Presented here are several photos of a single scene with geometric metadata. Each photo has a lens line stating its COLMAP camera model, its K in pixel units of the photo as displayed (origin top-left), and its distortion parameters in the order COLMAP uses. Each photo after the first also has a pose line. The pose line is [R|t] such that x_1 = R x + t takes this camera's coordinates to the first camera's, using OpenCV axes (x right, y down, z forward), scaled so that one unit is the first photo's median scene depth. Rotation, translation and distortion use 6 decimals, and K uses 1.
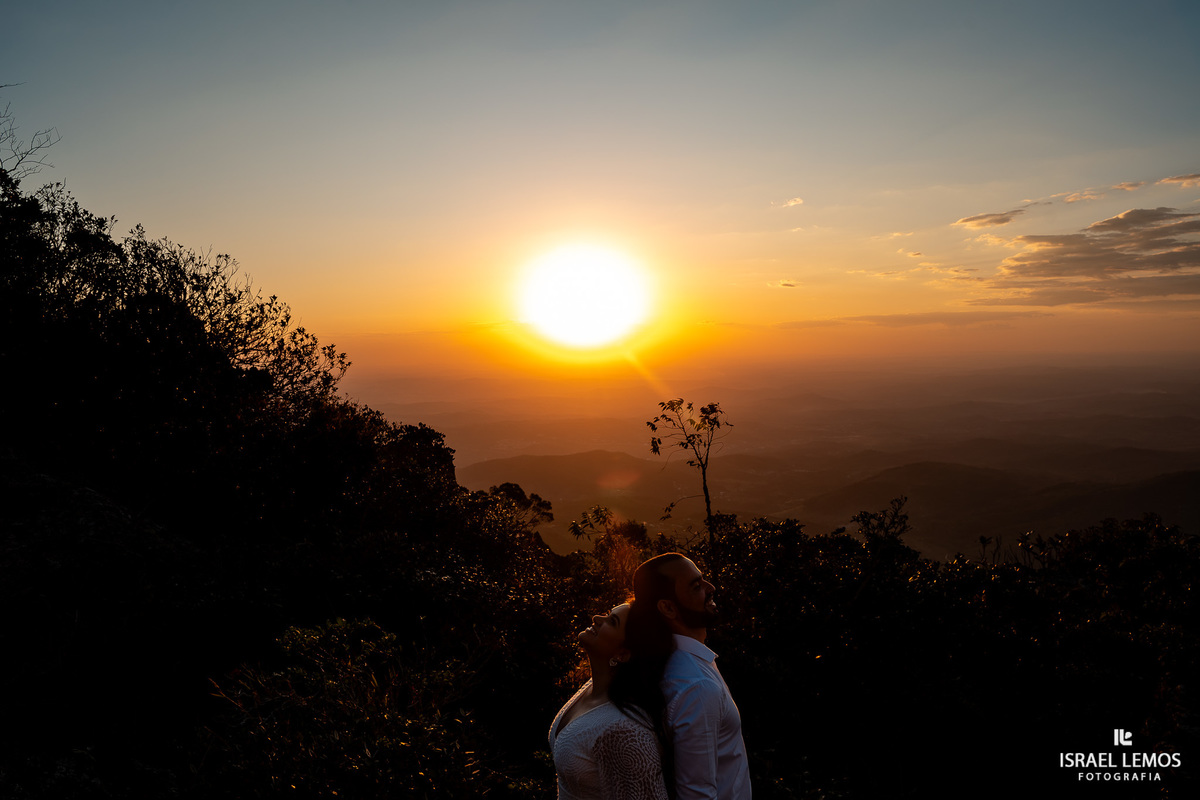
lens RADIAL K [[1008.8, 0, 600.0], [0, 1008.8, 400.0], [0, 0, 1]] dist [-0.117374, 0.093480]
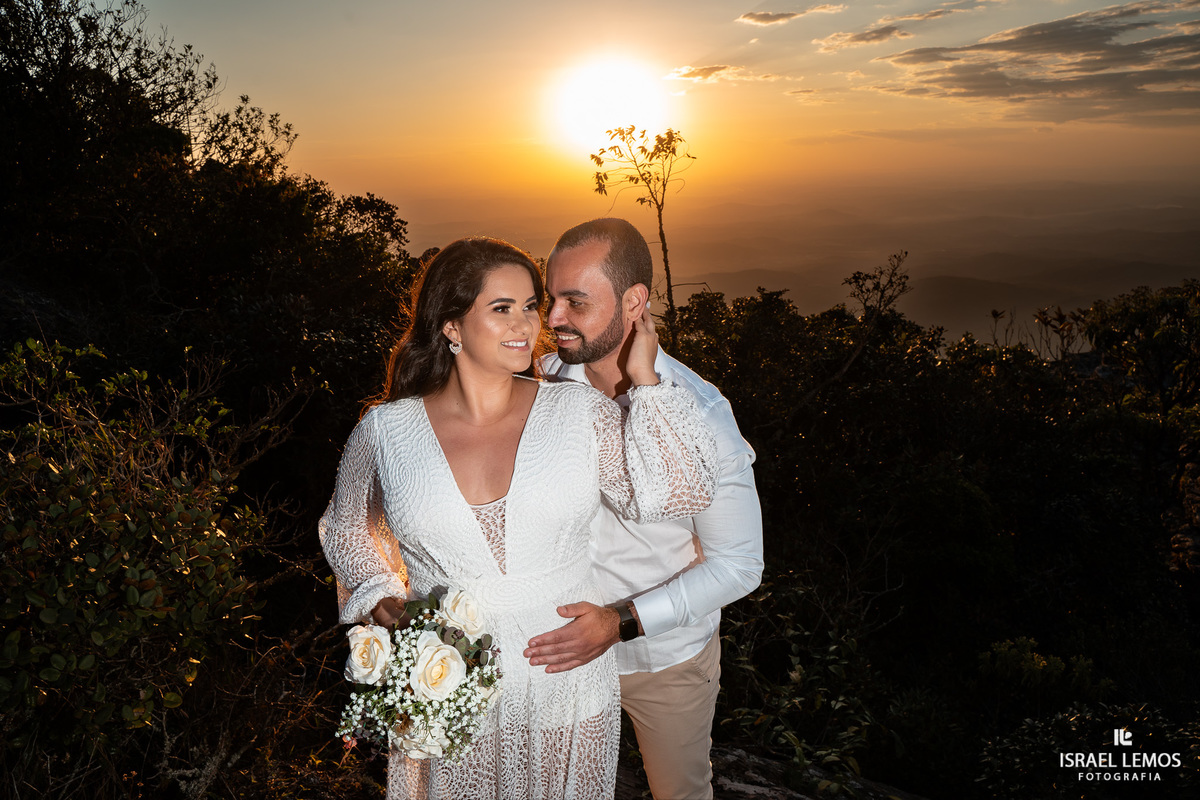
lens RADIAL K [[971.4, 0, 594.9], [0, 971.4, 398.8], [0, 0, 1]] dist [-0.126611, 0.106151]
pose [[0.999519, -0.009873, -0.029384, 0.057412], [0.015091, 0.982985, 0.183065, 0.059407], [0.027077, -0.183420, 0.982662, 0.151116]]
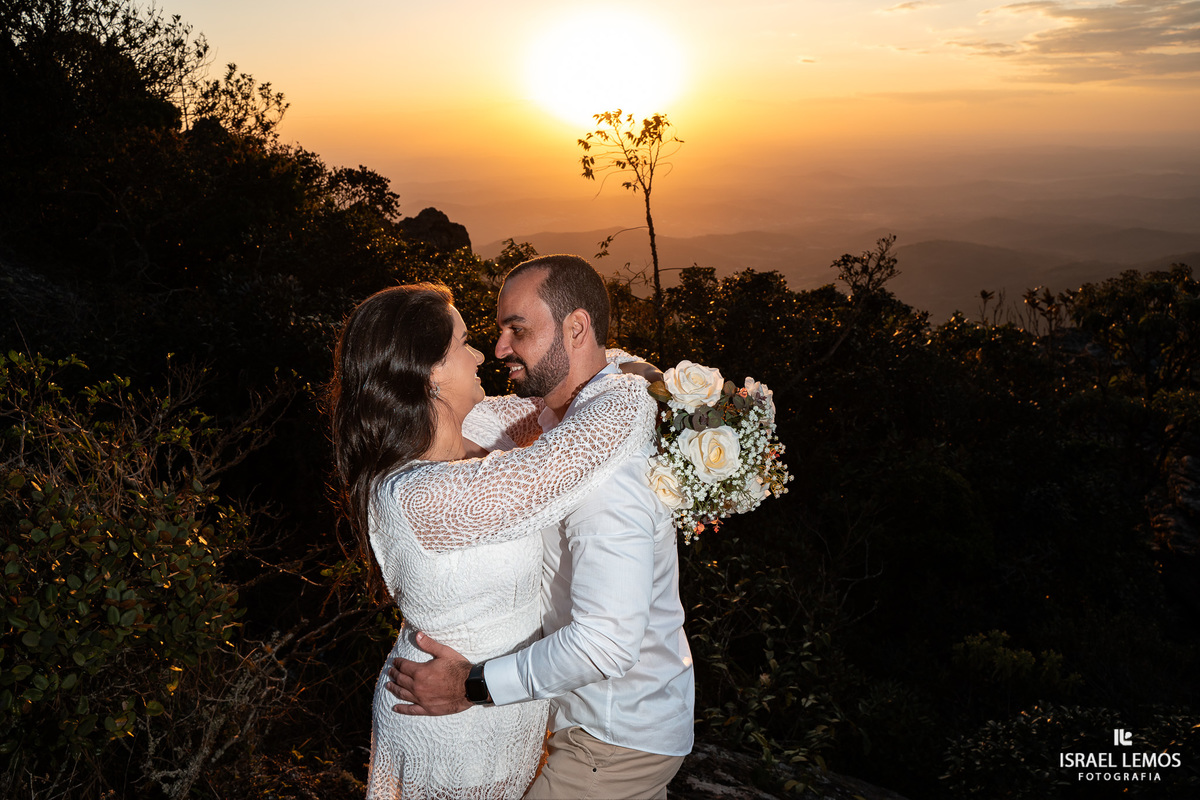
lens RADIAL K [[971.4, 0, 594.9], [0, 971.4, 398.8], [0, 0, 1]] dist [-0.126611, 0.106151]
pose [[0.999678, -0.000008, -0.025389, 0.063839], [0.005663, 0.974877, 0.222671, 0.043746], [0.024750, -0.222743, 0.974563, 0.149863]]
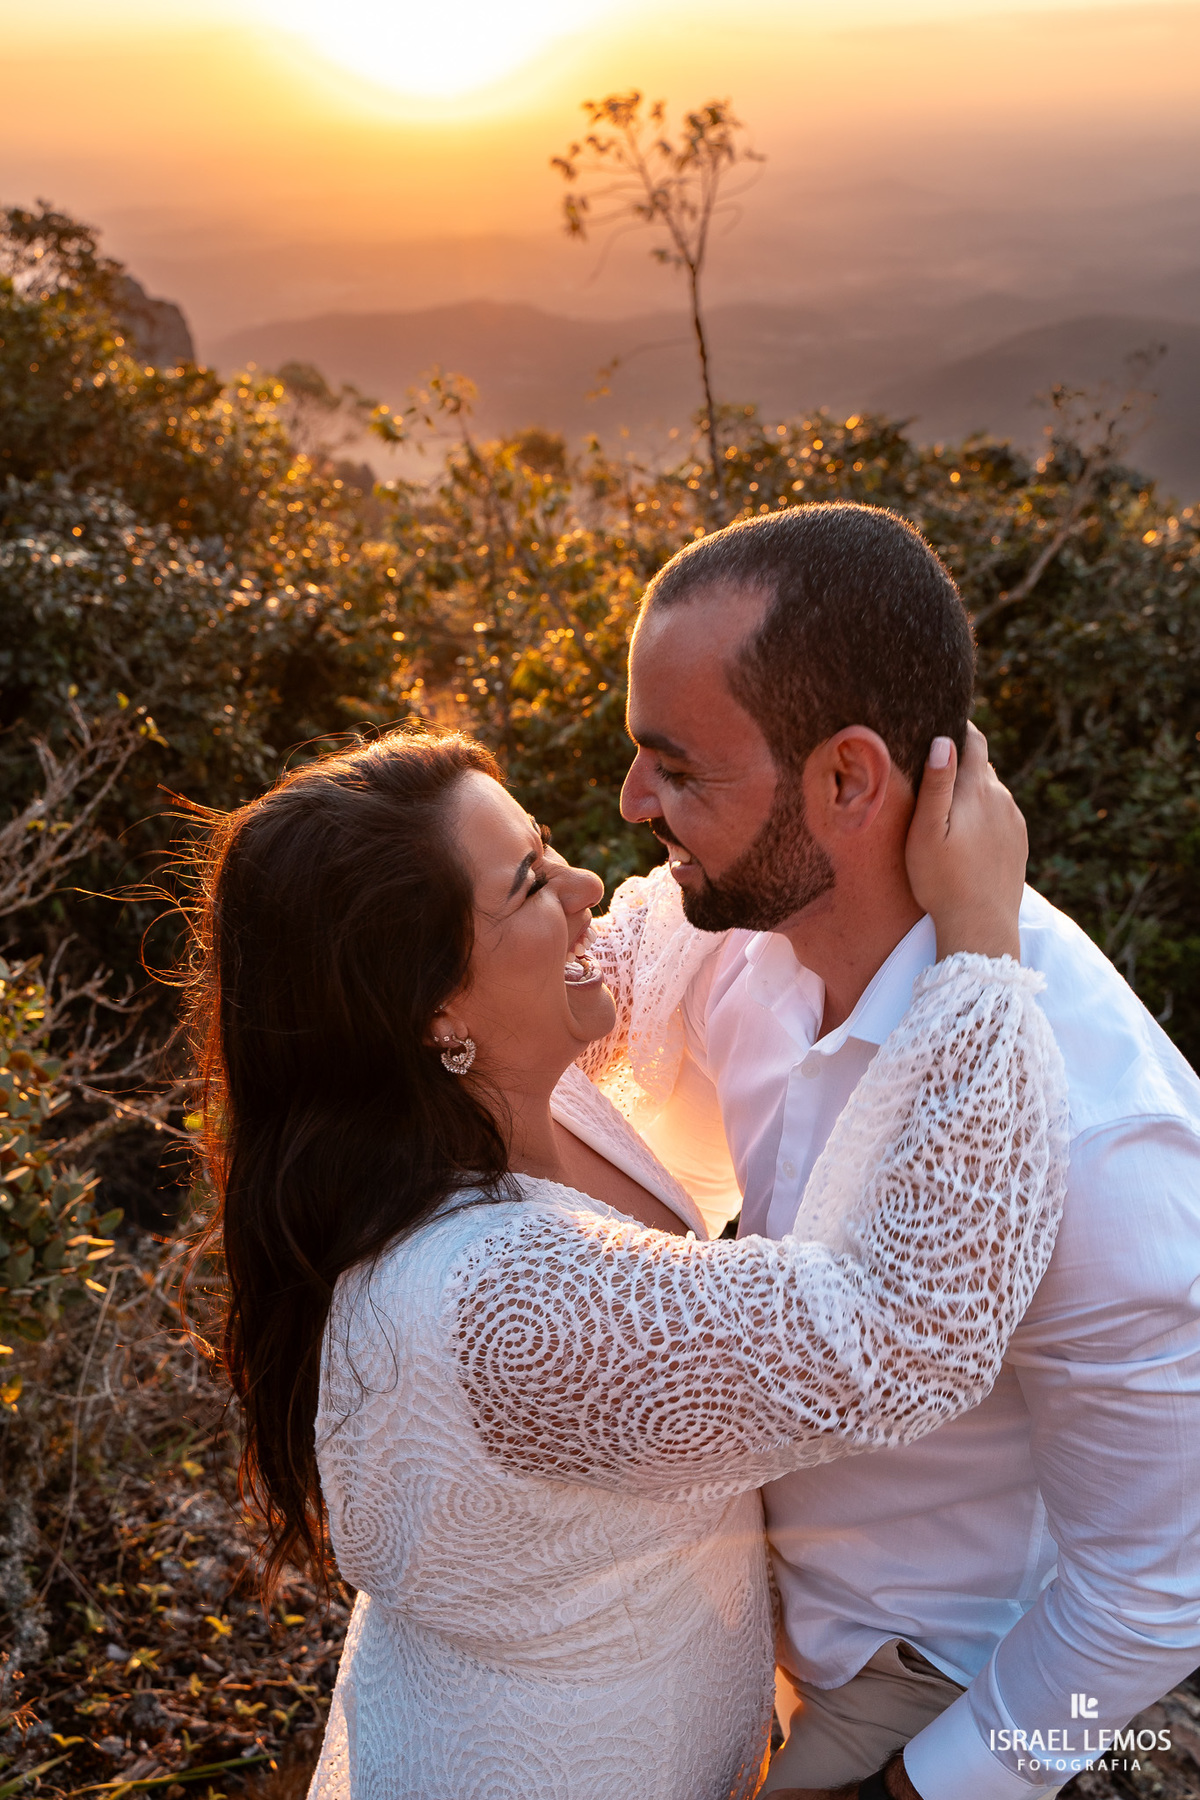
lens RADIAL K [[1848.0, 0, 600.0], [0, 1848.0, 900.0], [0, 0, 1]] dist [-0.046832, 0.007677]
pose [[0.998035, -0.033566, 0.052916, 0.013290], [0.012488, 0.934036, 0.356961, 0.030946], [-0.061407, -0.355599, 0.932619, 0.170480]]
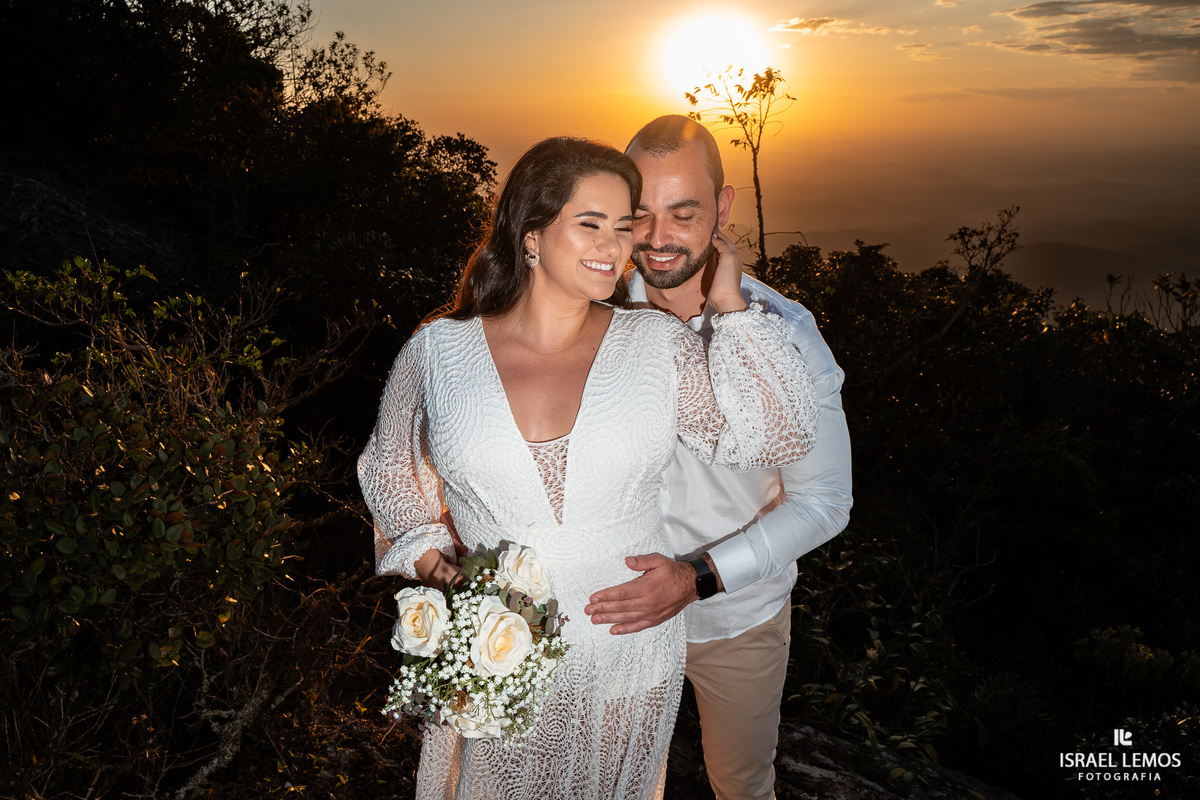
lens RADIAL K [[971.4, 0, 594.9], [0, 971.4, 398.8], [0, 0, 1]] dist [-0.126611, 0.106151]
pose [[0.991915, 0.036043, -0.121676, 0.061943], [-0.007226, 0.973304, 0.229405, 0.066478], [0.126696, -0.226671, 0.965696, 0.172186]]
